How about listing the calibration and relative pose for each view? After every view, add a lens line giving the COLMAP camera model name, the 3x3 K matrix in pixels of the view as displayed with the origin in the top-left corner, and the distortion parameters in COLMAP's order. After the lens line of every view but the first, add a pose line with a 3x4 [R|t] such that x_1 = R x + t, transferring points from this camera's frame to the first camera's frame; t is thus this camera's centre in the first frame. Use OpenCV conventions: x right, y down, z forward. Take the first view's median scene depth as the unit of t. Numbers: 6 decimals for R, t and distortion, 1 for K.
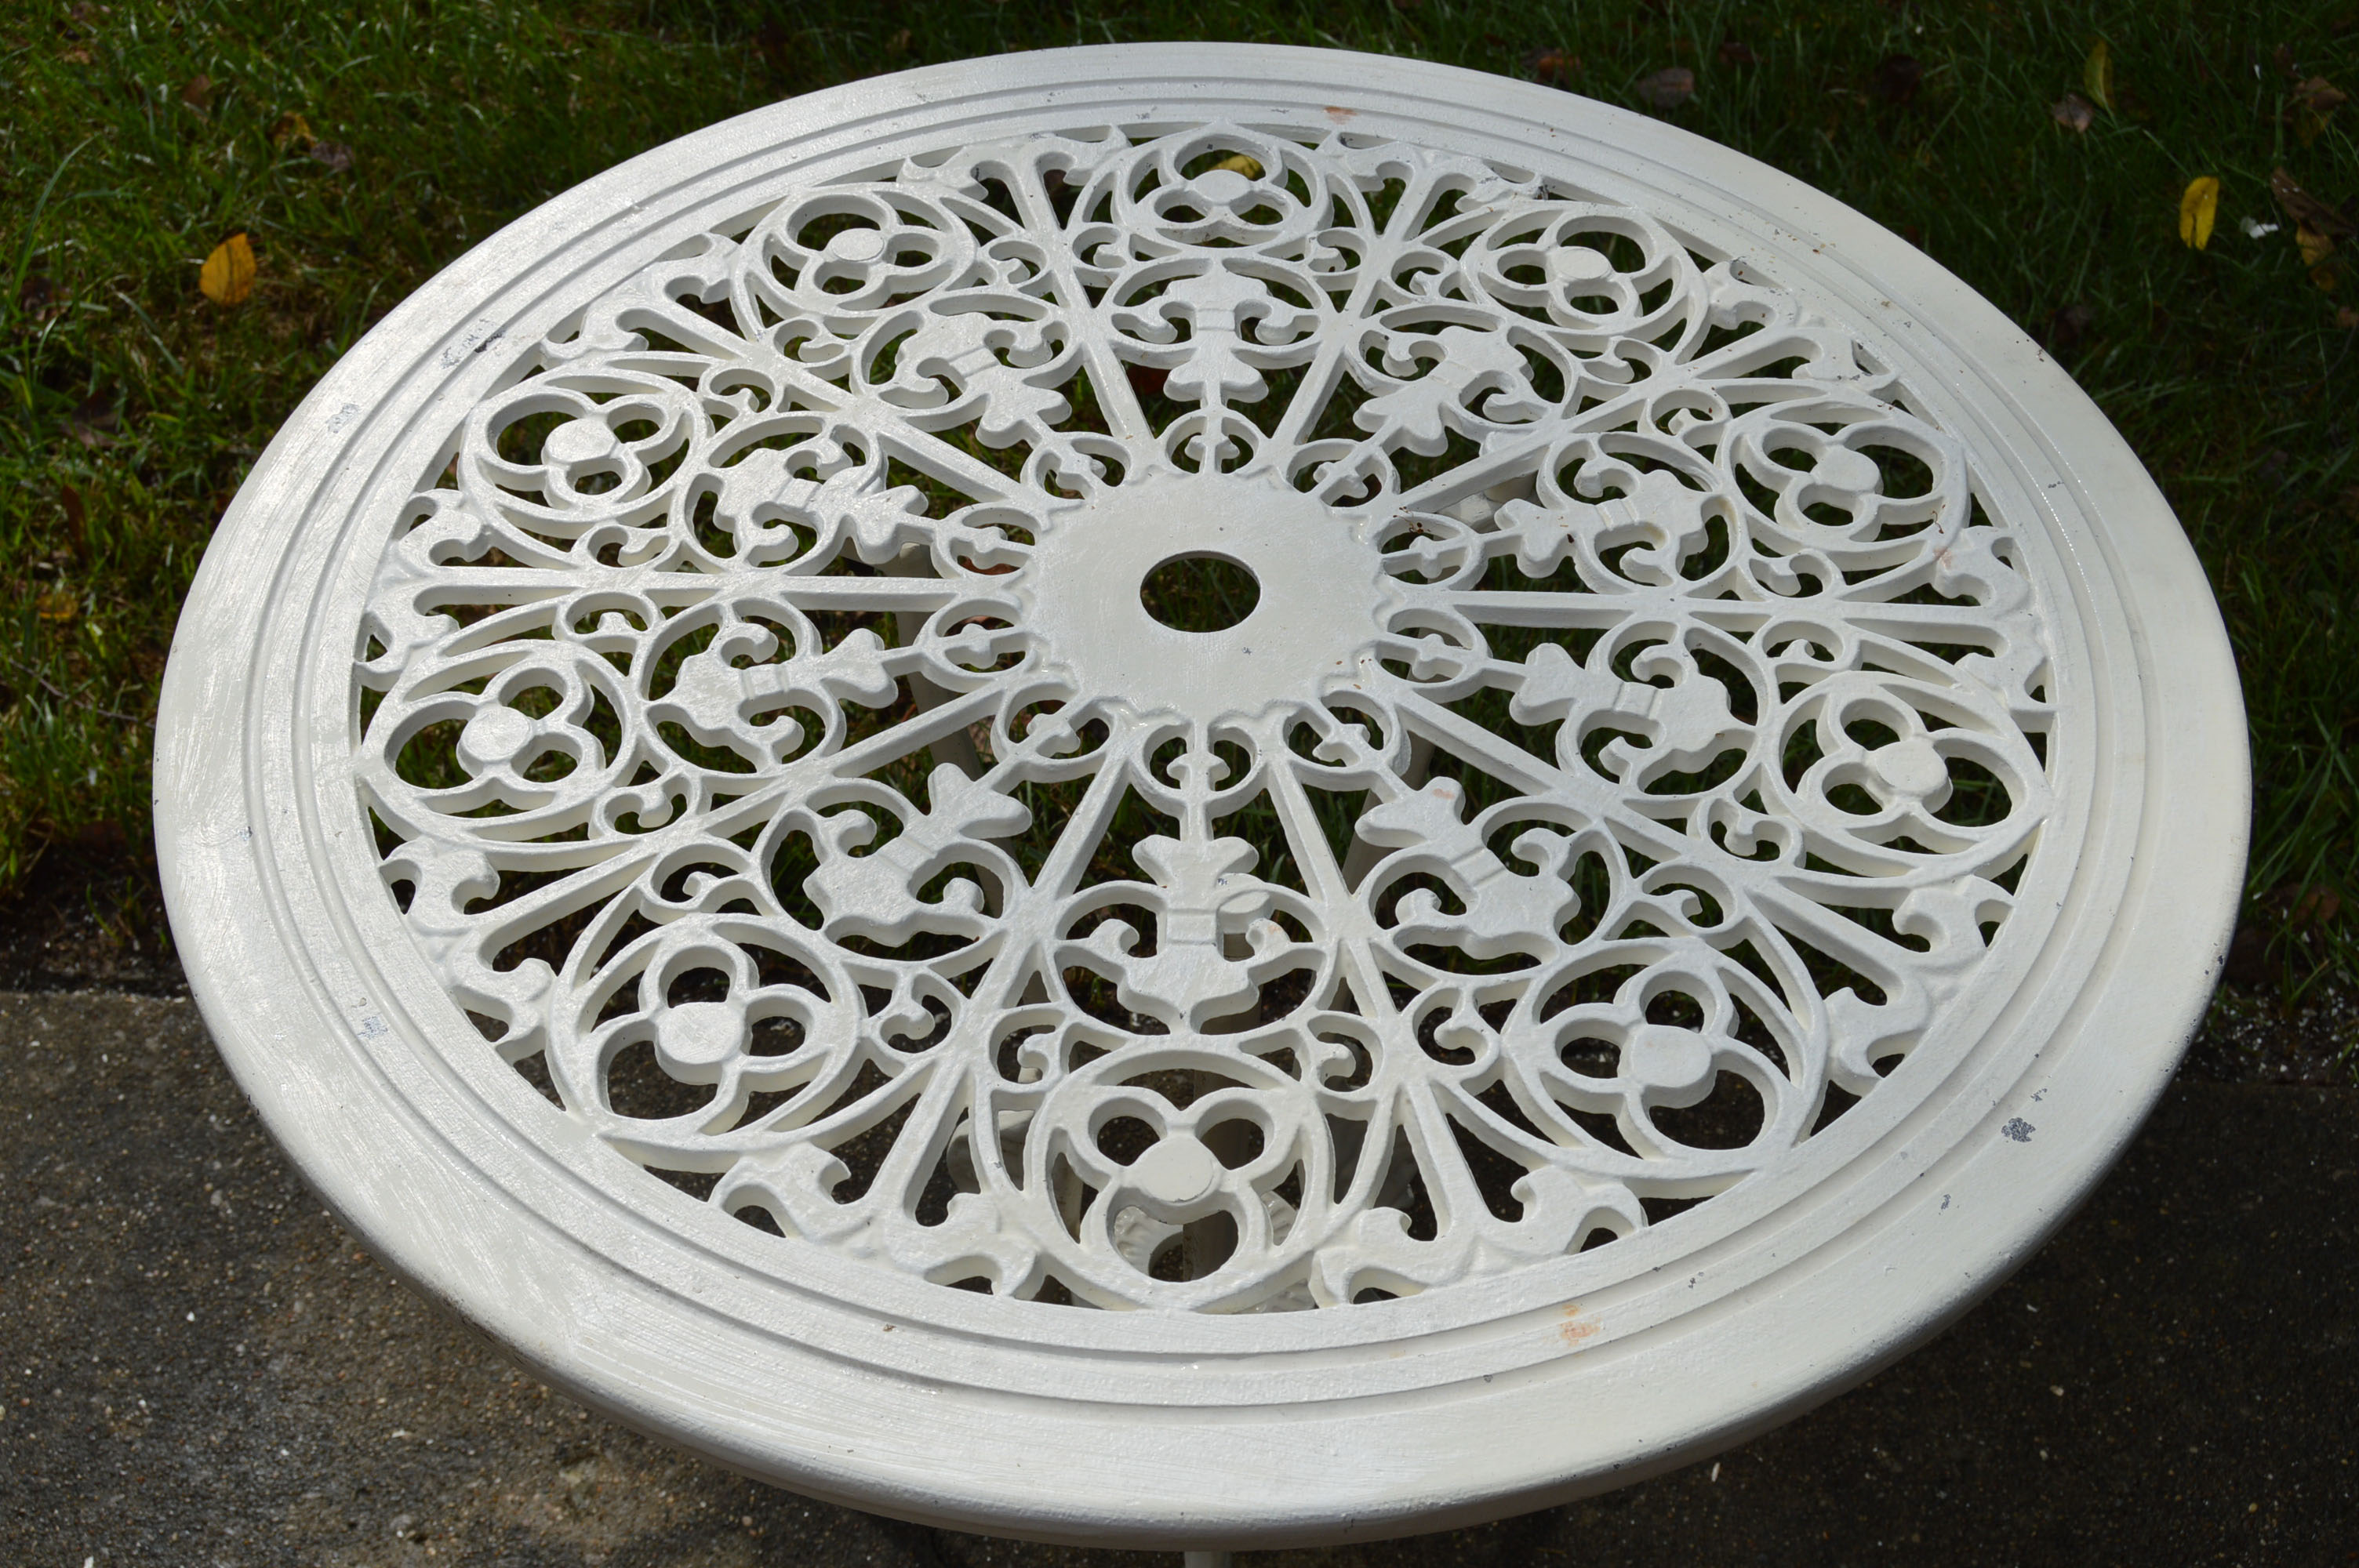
lens RADIAL K [[2769.9, 0, 1179.5], [0, 2769.9, 784.0], [0, 0, 1]] dist [-0.059883, 0.025349]
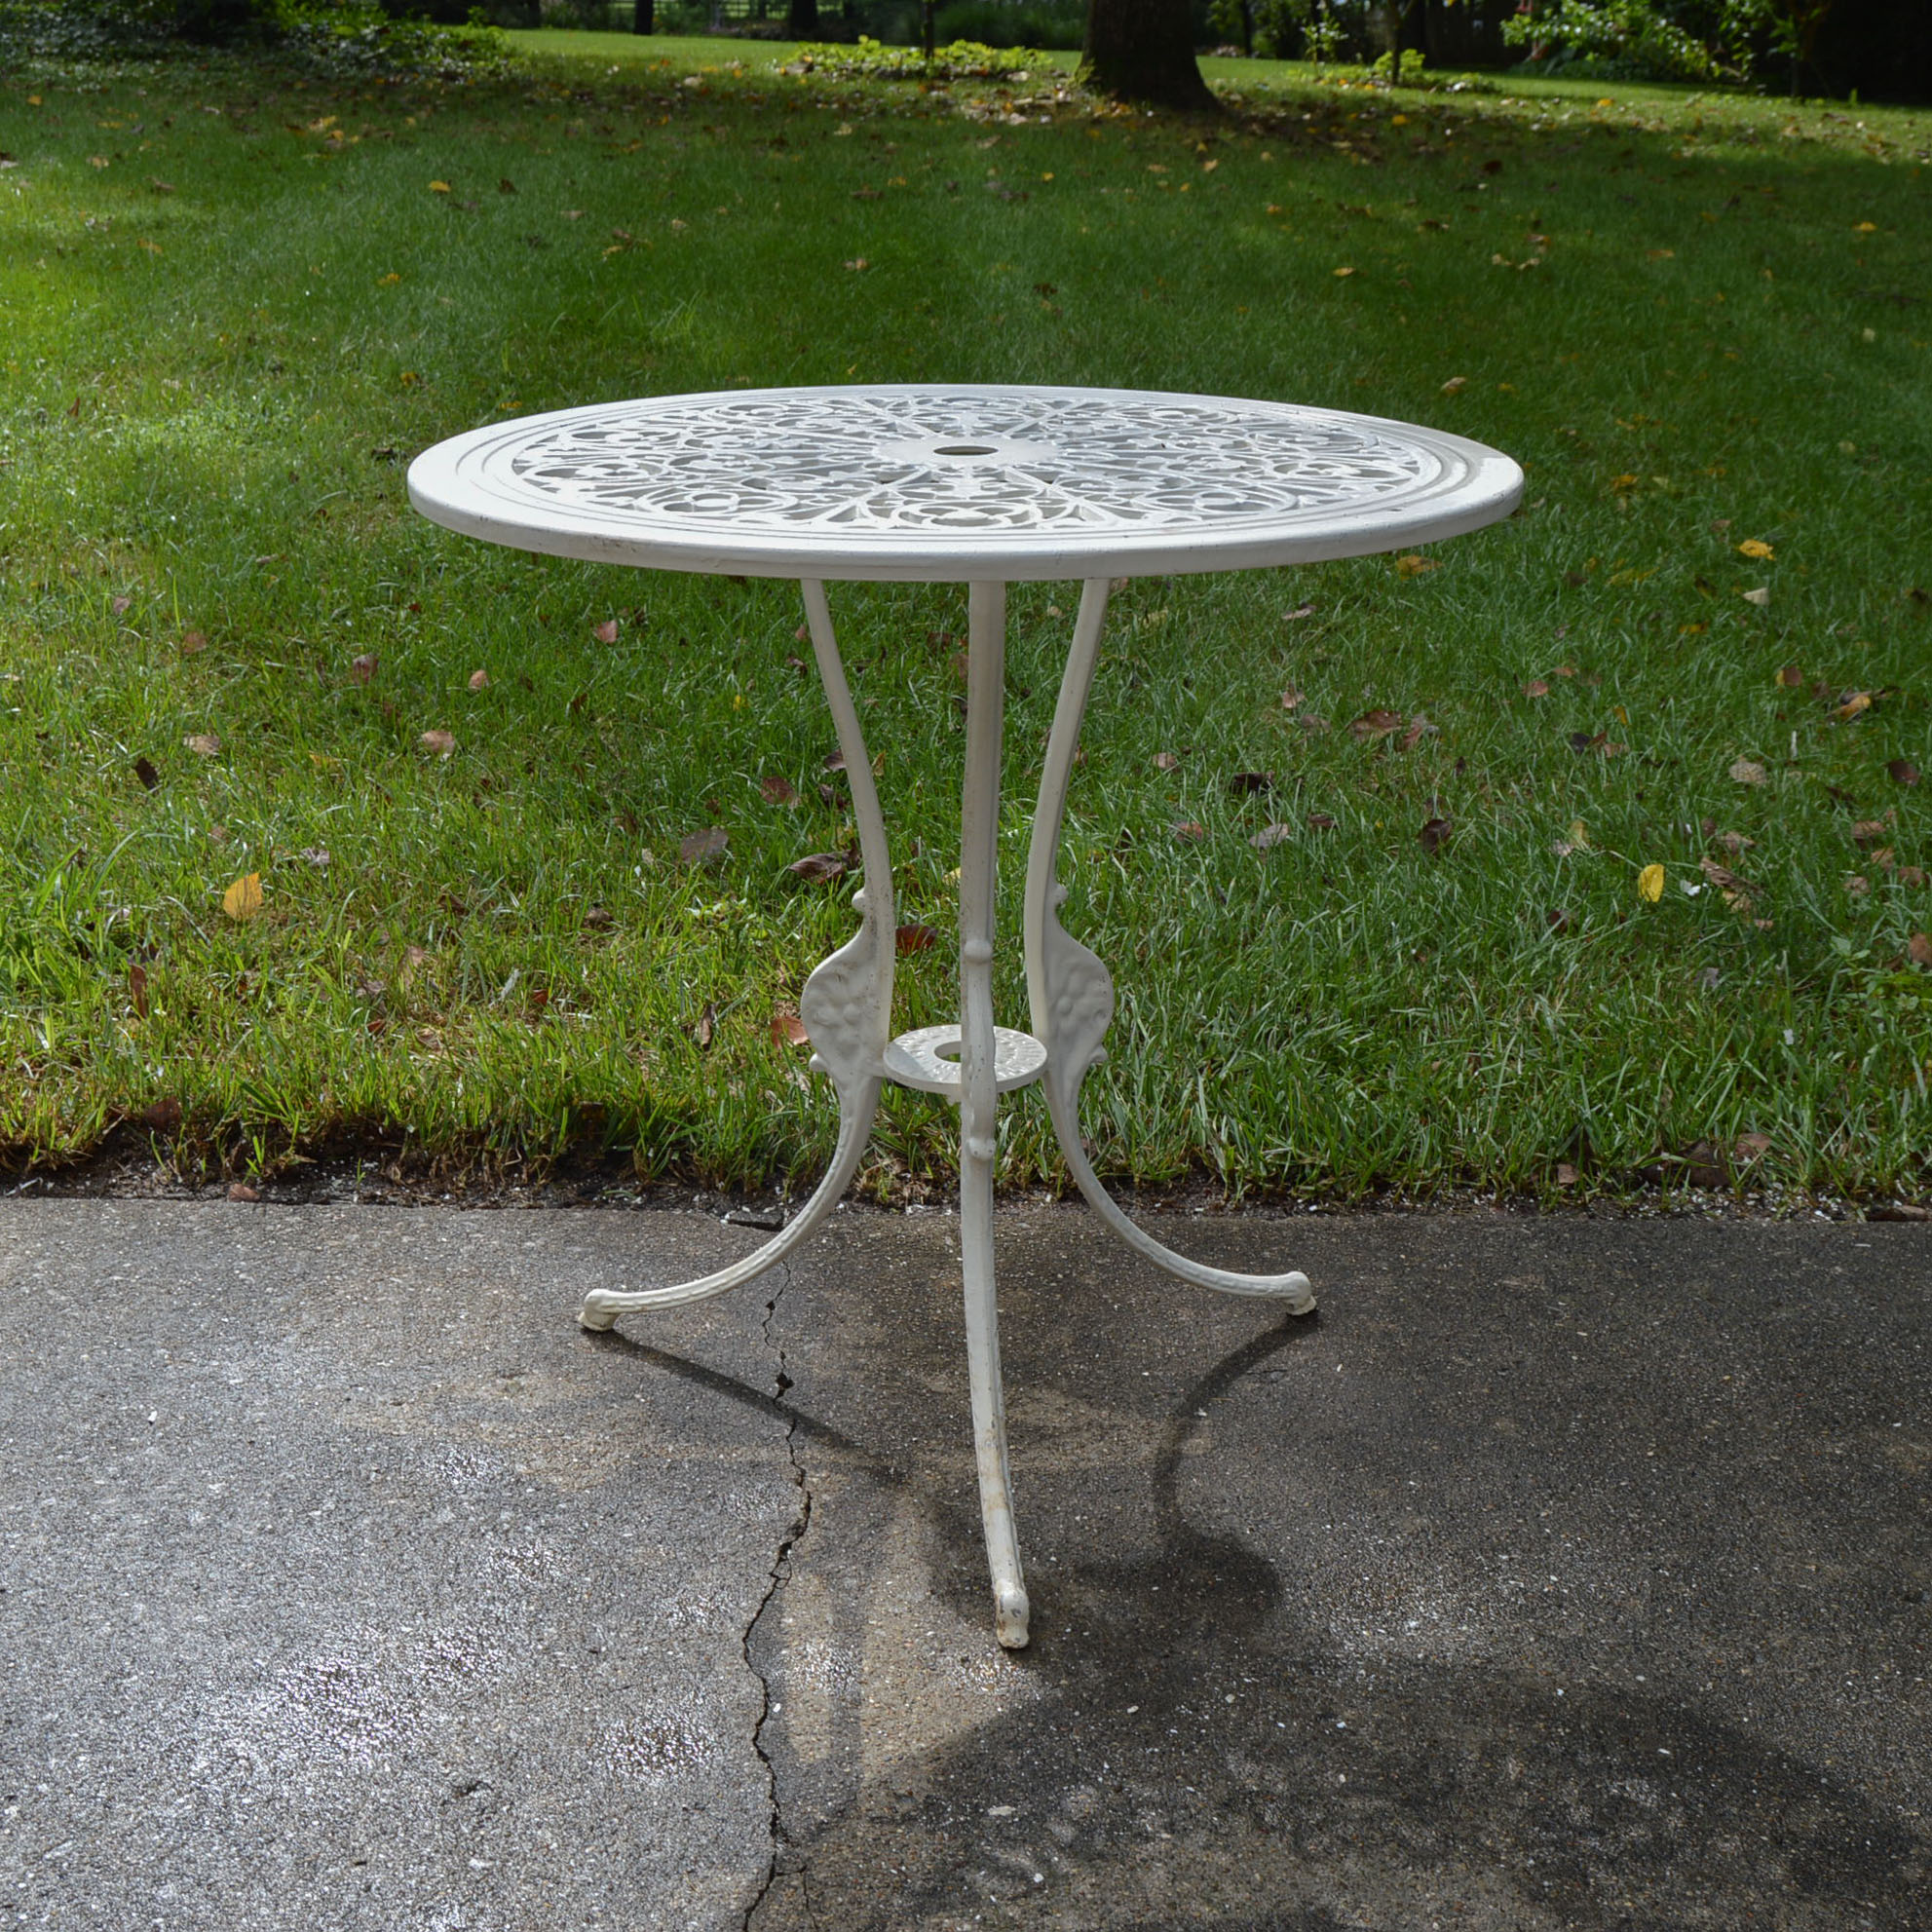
lens RADIAL K [[2717.4, 0, 966.0], [0, 2717.4, 966.0], [0, 0, 1]] dist [-0.085994, 0.038685]
pose [[0.999457, -0.008031, 0.031969, -0.050999], [0.022028, 0.884215, -0.466561, 1.036019], [-0.024520, 0.467012, 0.883911, -0.430462]]
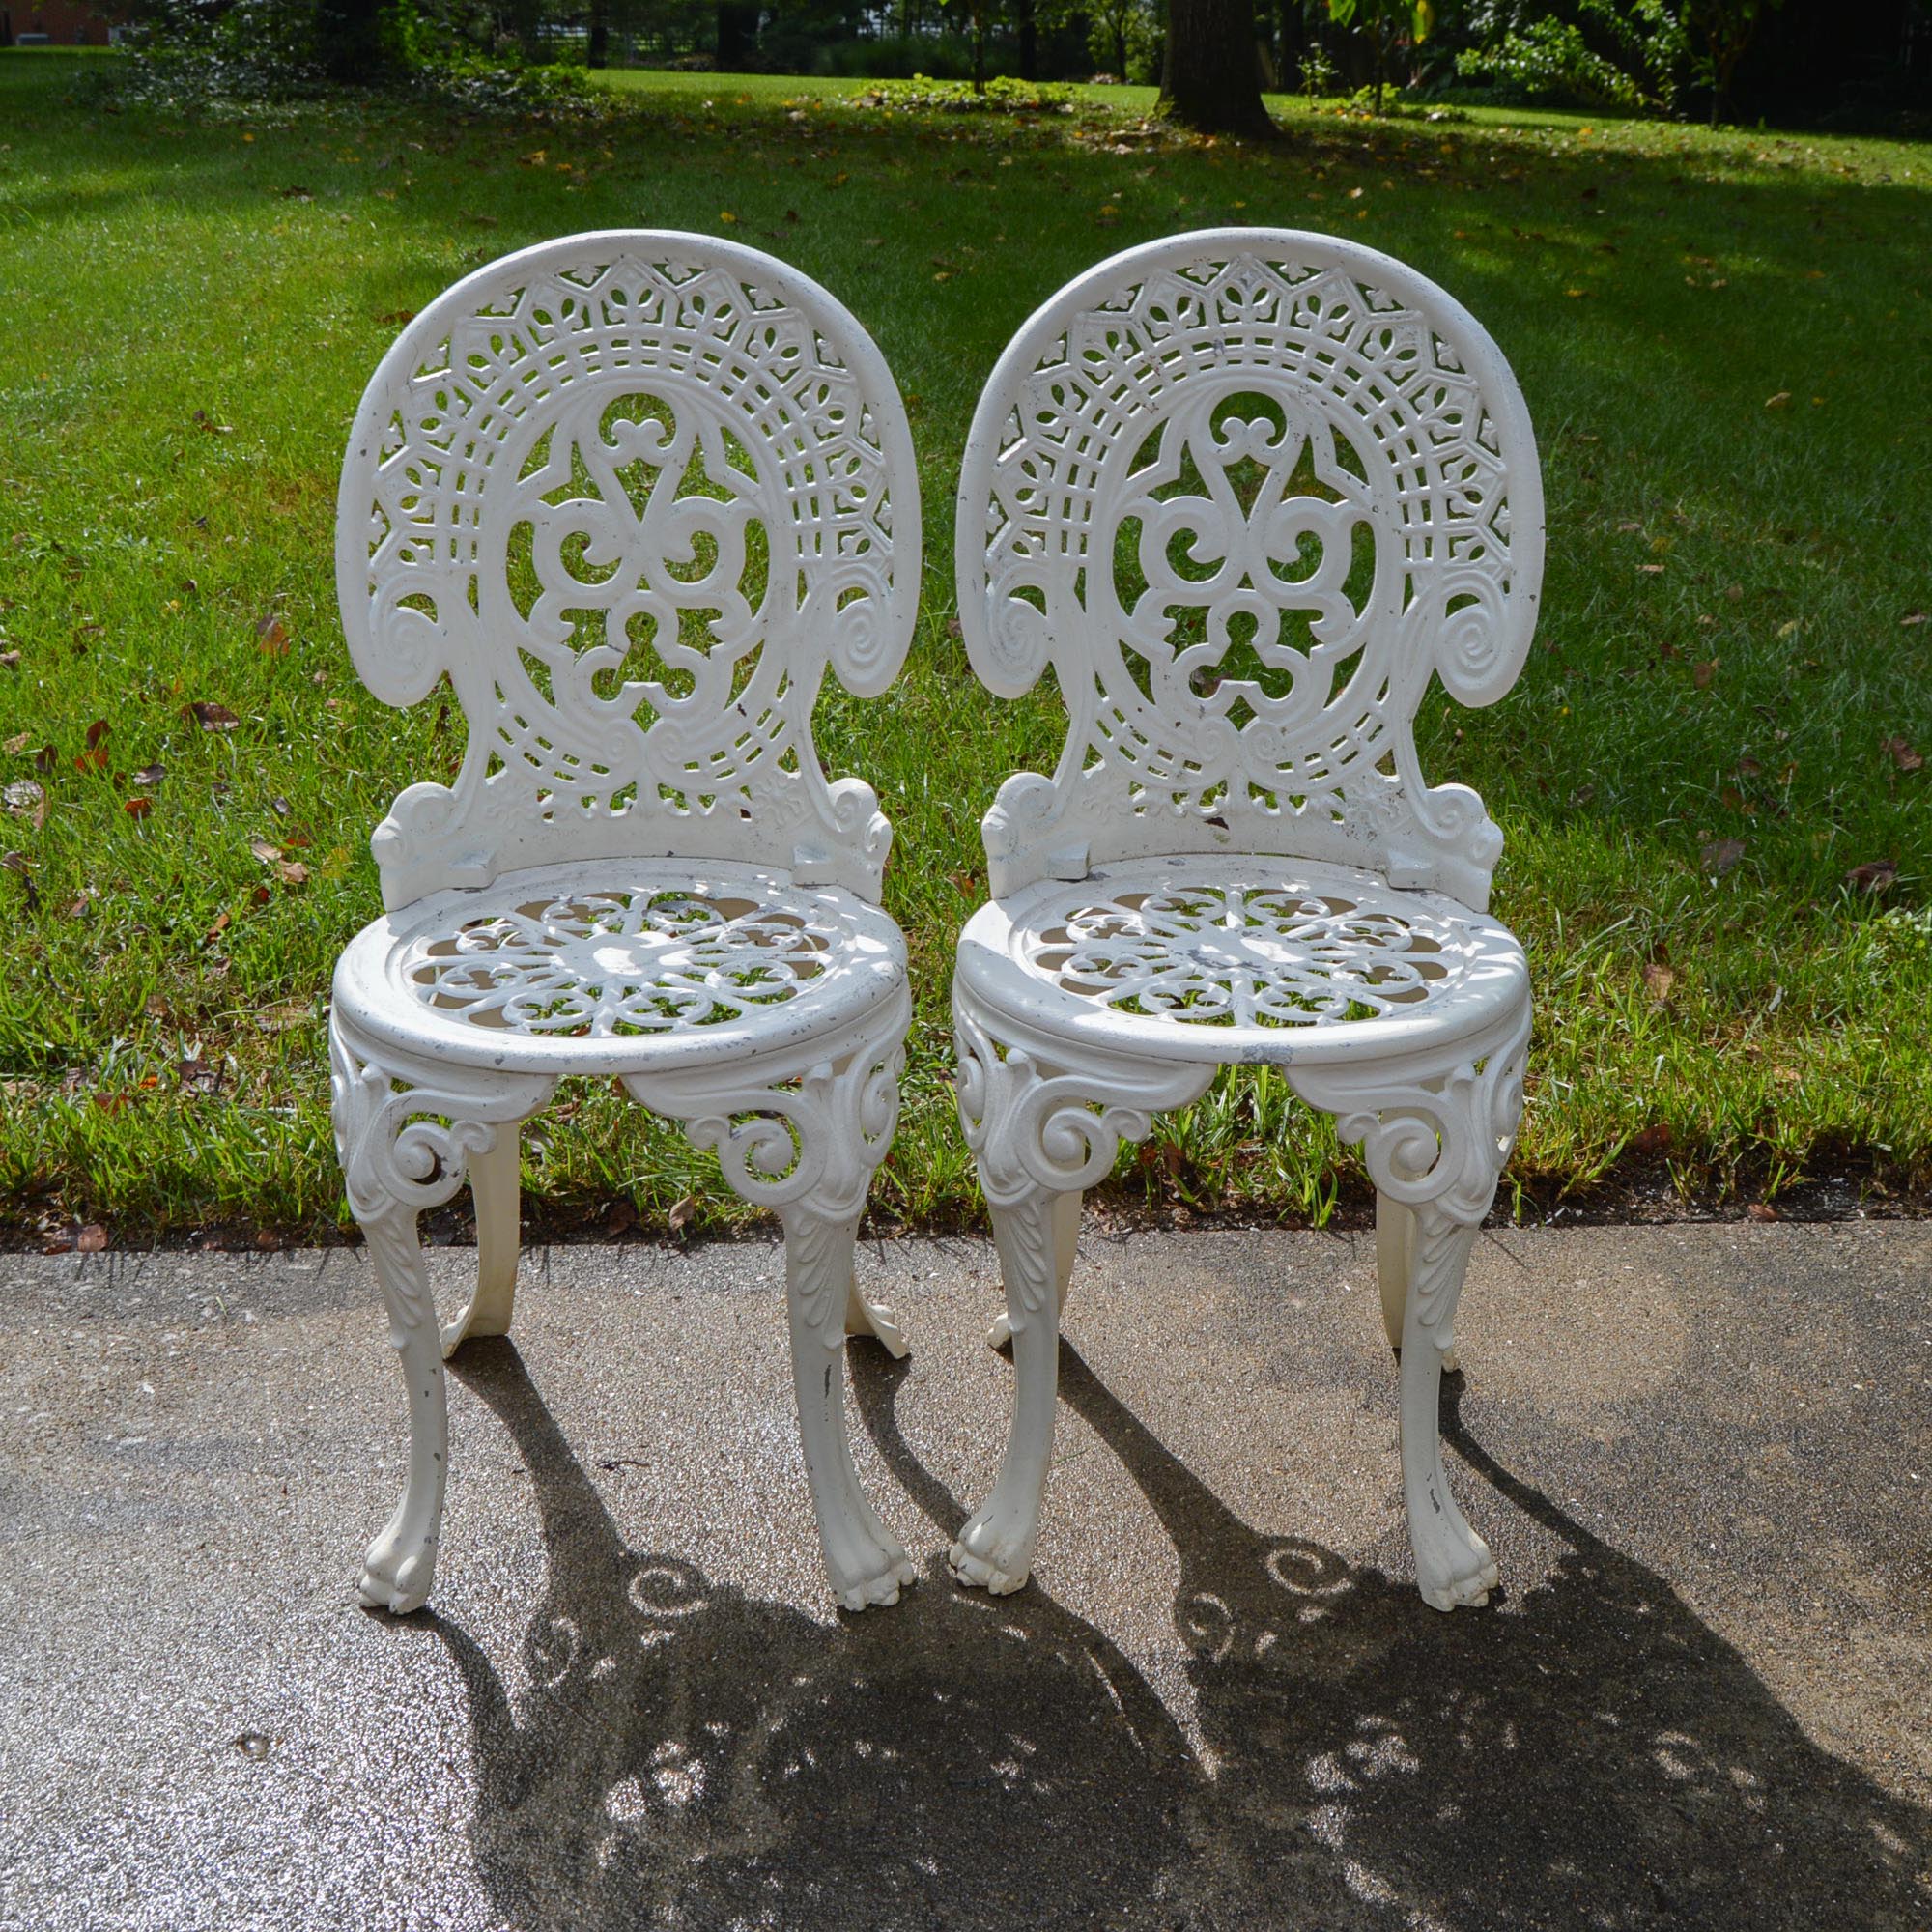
lens RADIAL K [[2344.9, 0, 966.0], [0, 2344.9, 966.0], [0, 0, 1]] dist [-0.095169, 0.037507]
pose [[0.995148, -0.036986, 0.091175, -1.522617], [0.072733, 0.900601, -0.428519, 0.783659], [-0.066263, 0.433071, 0.898921, -0.282317]]
